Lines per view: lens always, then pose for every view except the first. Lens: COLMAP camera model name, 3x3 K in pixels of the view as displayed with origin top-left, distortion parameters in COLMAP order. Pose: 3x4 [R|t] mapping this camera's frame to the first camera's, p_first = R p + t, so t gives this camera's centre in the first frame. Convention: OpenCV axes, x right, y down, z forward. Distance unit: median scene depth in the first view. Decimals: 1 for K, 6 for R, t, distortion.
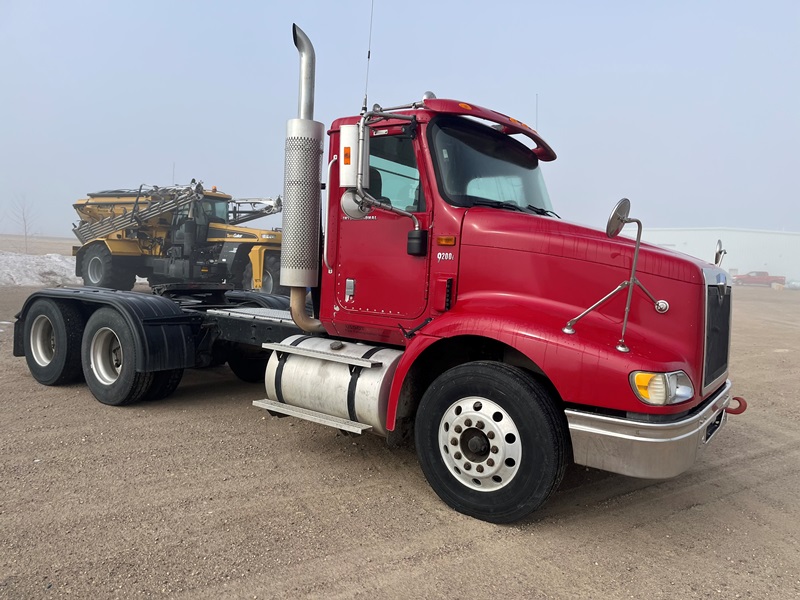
lens RADIAL K [[609.7, 0, 400.0], [0, 609.7, 300.0], [0, 0, 1]] dist [0.067013, -0.102022]
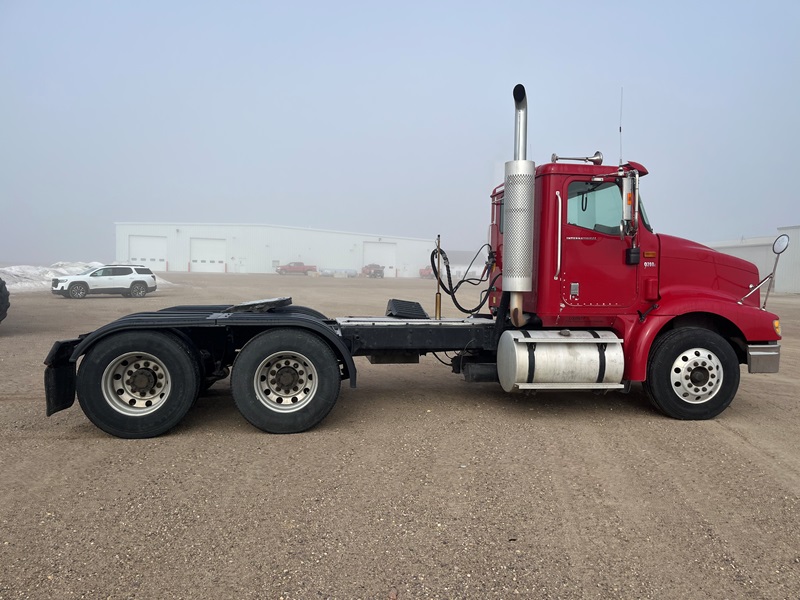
lens RADIAL K [[609.7, 0, 400.0], [0, 609.7, 300.0], [0, 0, 1]] dist [0.067013, -0.102022]
pose [[0.714286, -0.074398, 0.695888, -1.406876], [0.066513, 0.997049, 0.038324, -0.079719], [-0.696686, 0.018911, 0.717127, 0.307193]]
